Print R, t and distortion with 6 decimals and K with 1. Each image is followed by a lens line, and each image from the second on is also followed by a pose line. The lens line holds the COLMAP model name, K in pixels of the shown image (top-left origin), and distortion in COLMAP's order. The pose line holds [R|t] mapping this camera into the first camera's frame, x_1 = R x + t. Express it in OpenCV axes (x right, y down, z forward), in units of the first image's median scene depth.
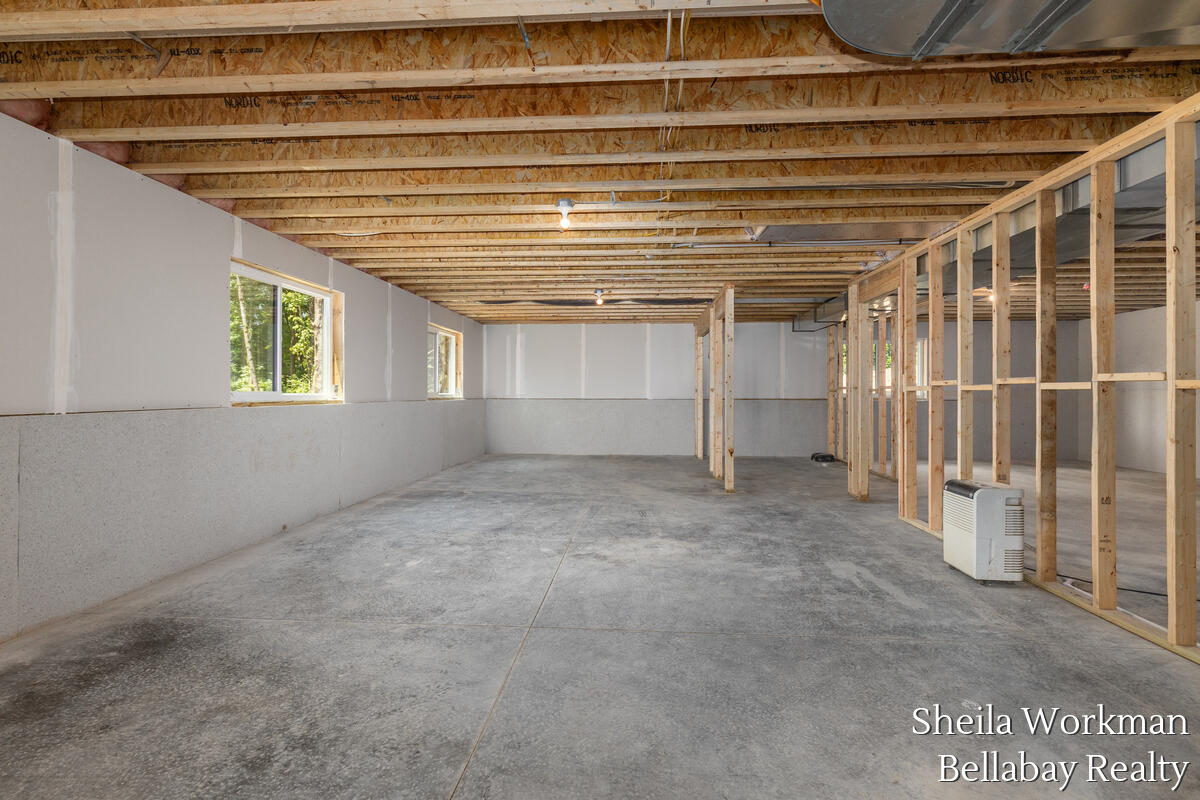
lens RADIAL K [[549.8, 0, 602.7], [0, 549.8, 398.5], [0, 0, 1]] dist [-0.001515, -0.000085]
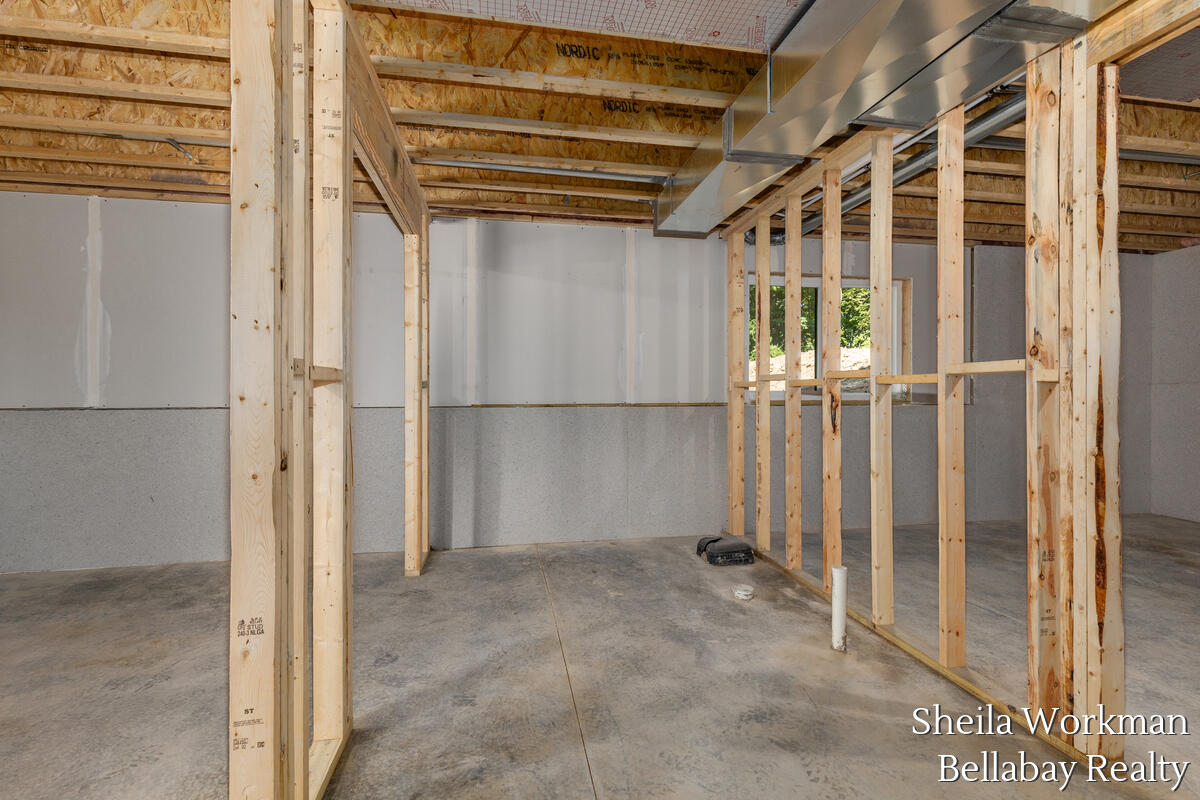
lens RADIAL K [[549.8, 0, 600.6], [0, 549.8, 393.3], [0, 0, 1]] dist [-0.001515, -0.000085]
pose [[0.969272, -0.006346, 0.245908, 0.201761], [0.005112, 0.999971, 0.005655, -0.011259], [-0.245937, -0.004225, 0.969277, 0.599560]]
